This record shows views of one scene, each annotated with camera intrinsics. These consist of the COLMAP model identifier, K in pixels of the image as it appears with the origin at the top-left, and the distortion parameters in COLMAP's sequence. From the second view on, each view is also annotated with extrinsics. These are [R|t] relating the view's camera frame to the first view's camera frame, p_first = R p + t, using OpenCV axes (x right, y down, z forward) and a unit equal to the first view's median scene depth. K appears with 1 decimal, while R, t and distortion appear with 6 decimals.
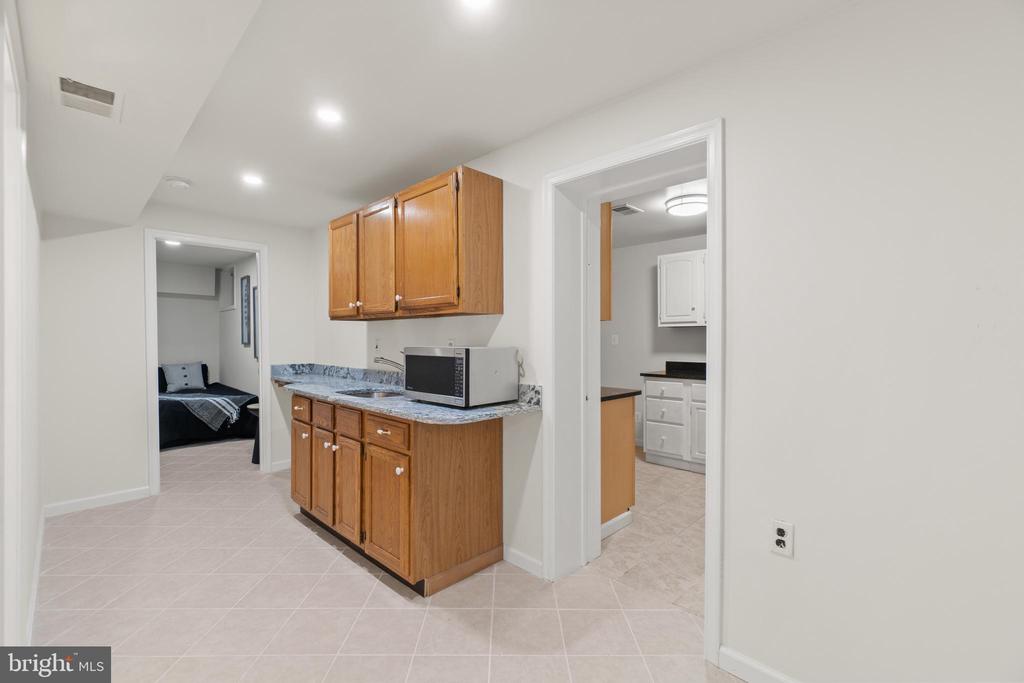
lens RADIAL K [[449.2, 0, 514.1], [0, 449.2, 342.6], [0, 0, 1]] dist [-0.001416, -0.000041]
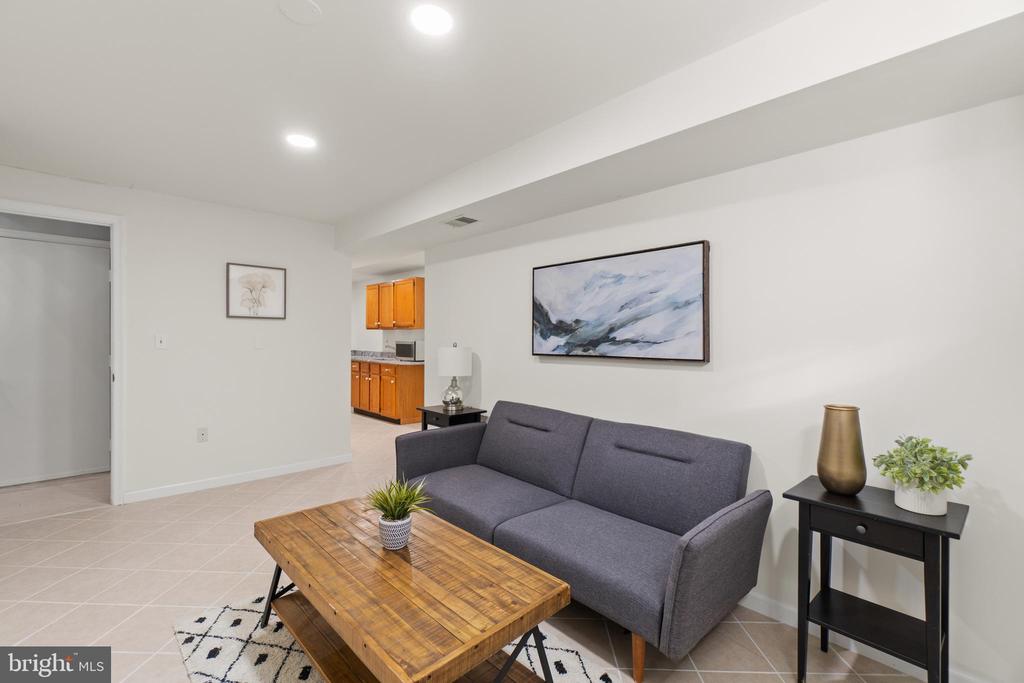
lens RADIAL K [[449.2, 0, 509.8], [0, 449.2, 339.5], [0, 0, 1]] dist [-0.001416, -0.000041]
pose [[0.998990, 0.005192, -0.044635, 0.550201], [-0.005247, 0.999986, -0.001111, 0.000533], [0.044629, 0.001344, 0.999003, -1.636158]]
